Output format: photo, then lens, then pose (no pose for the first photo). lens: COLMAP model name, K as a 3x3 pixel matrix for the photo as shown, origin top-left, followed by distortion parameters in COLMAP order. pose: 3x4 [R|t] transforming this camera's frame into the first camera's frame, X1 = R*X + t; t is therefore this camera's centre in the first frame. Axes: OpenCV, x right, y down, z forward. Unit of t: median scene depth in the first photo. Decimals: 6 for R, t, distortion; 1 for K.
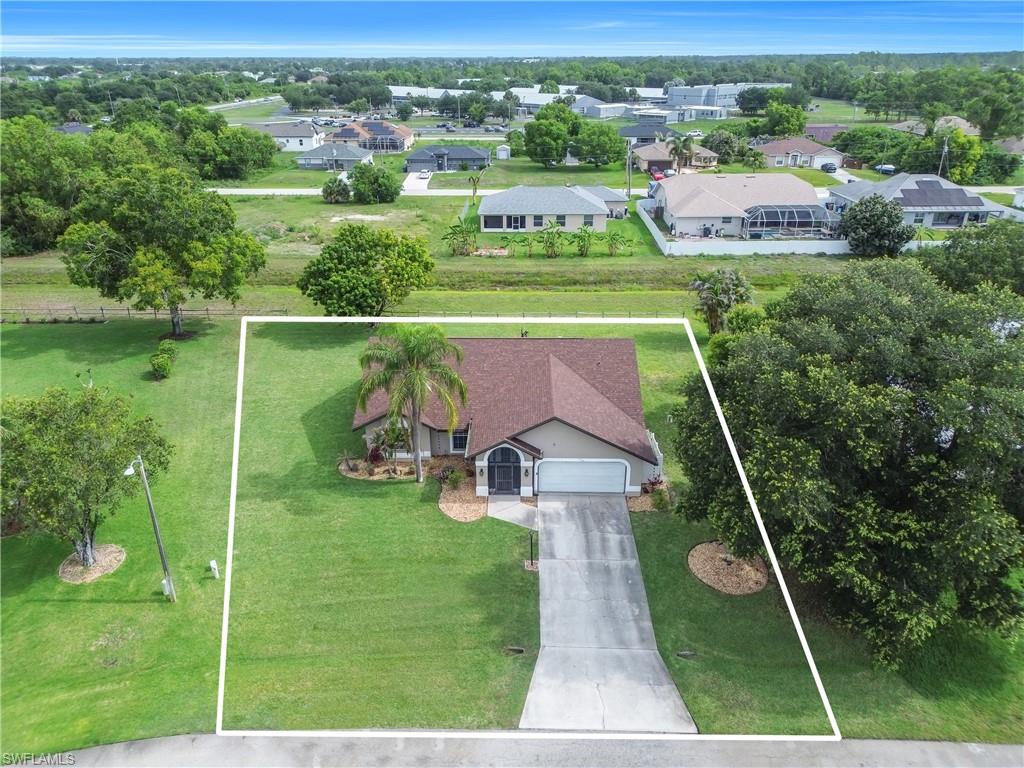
lens RADIAL K [[706.3, 0, 512.0], [0, 706.3, 384.0], [0, 0, 1]] dist [0.053190, -0.058162]
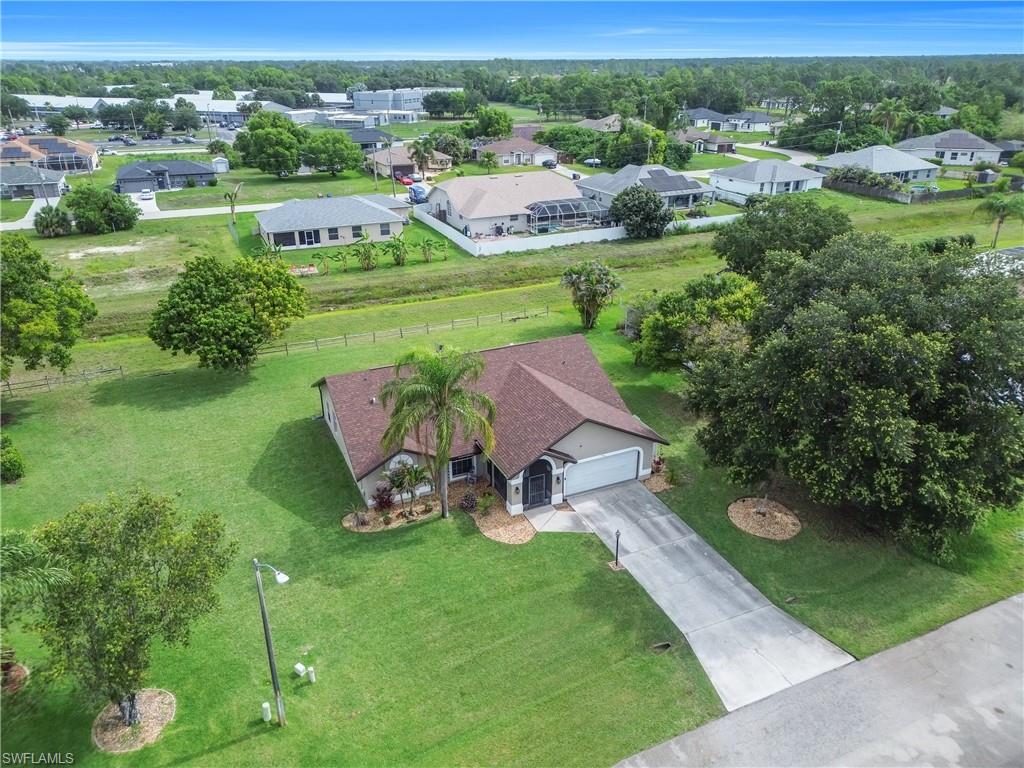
lens RADIAL K [[706.3, 0, 512.0], [0, 706.3, 384.0], [0, 0, 1]] dist [0.053190, -0.058162]
pose [[0.903494, -0.176712, 0.390476, -0.154805], [0.178863, 0.983380, 0.031175, -0.019476], [-0.389495, 0.041676, 0.920085, 0.038296]]
